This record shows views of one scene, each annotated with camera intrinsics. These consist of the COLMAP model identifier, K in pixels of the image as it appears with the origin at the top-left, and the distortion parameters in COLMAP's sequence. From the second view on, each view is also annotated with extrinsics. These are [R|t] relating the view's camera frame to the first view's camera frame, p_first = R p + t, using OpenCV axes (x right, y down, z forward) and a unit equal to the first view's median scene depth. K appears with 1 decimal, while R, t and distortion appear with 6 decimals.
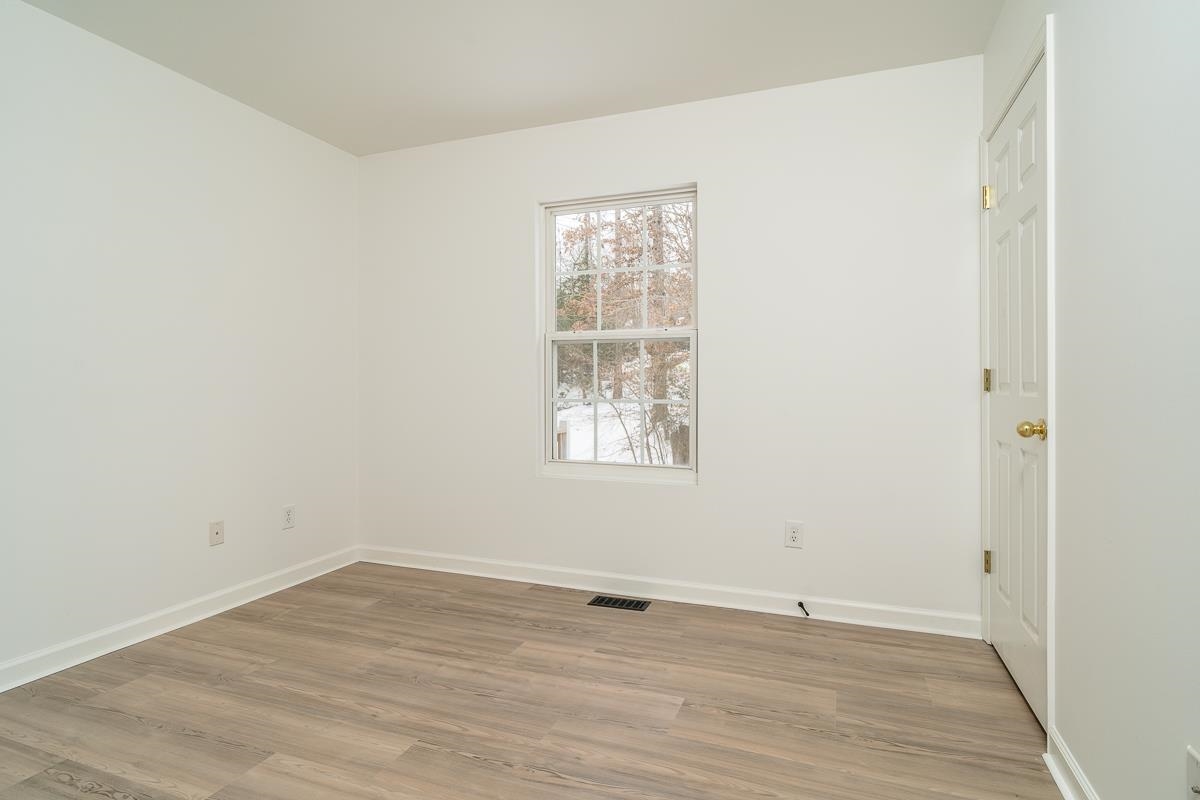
lens RADIAL K [[637.8, 0, 600.0], [0, 637.8, 400.0], [0, 0, 1]] dist [0.003771, -0.015477]
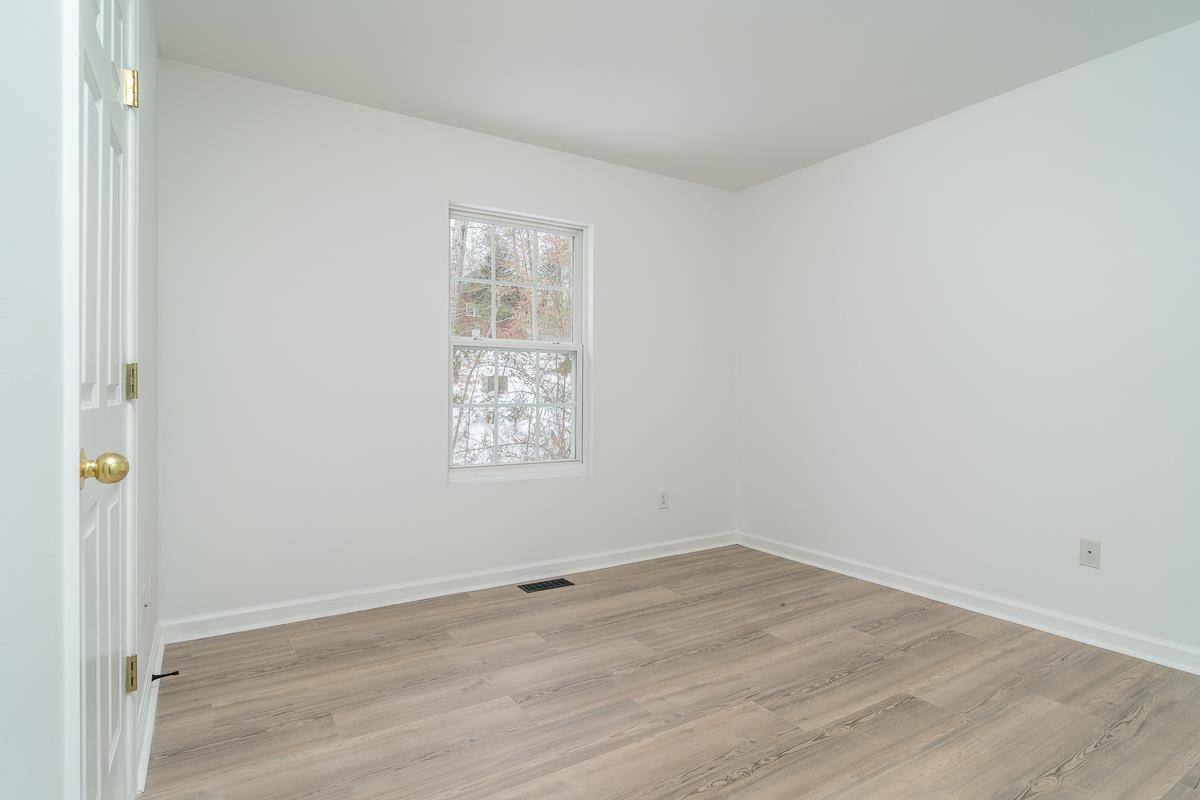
lens RADIAL K [[619.1, 0, 600.0], [0, 619.1, 400.0], [0, 0, 1]] dist [-0.001895, -0.000889]
pose [[0.597372, -0.007583, 0.801928, -0.776880], [0.006708, 0.999968, 0.004459, -0.011081], [-0.801936, 0.002716, 0.597404, 0.272088]]
